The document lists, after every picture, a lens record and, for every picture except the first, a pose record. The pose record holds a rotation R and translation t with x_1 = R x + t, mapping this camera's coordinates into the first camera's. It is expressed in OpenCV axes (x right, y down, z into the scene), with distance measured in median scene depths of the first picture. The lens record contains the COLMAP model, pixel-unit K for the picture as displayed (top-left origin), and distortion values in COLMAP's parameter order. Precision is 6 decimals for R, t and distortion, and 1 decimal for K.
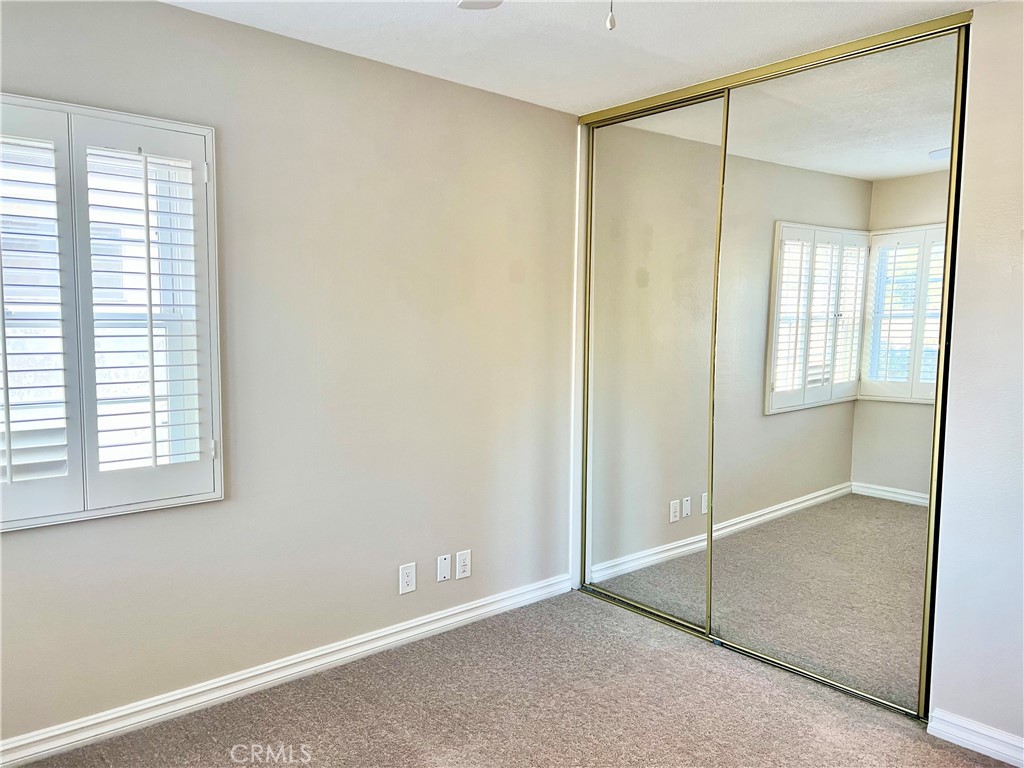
lens RADIAL K [[764.2, 0, 510.5], [0, 764.2, 390.9], [0, 0, 1]] dist [0.101392, -0.142156]
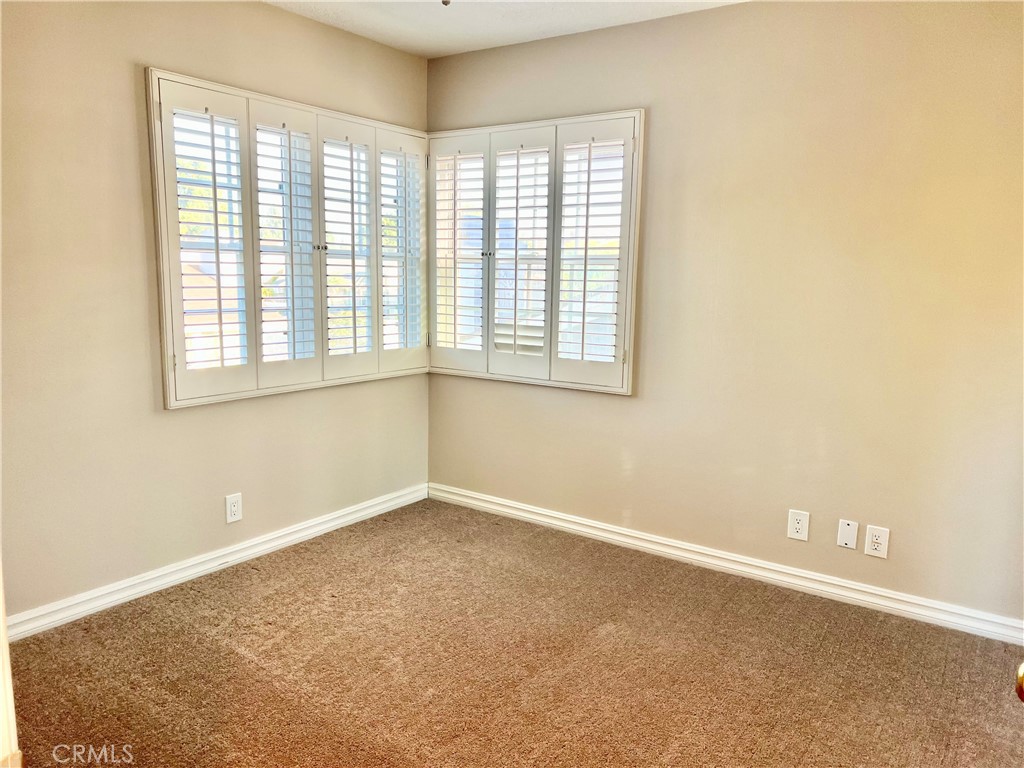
lens RADIAL K [[764.2, 0, 510.5], [0, 764.2, 390.9], [0, 0, 1]] dist [0.101392, -0.142156]
pose [[0.233257, 0.145786, -0.961425, 0.914296], [-0.103446, 0.986808, 0.124537, -0.010996], [0.966897, 0.070406, 0.245261, 0.518560]]
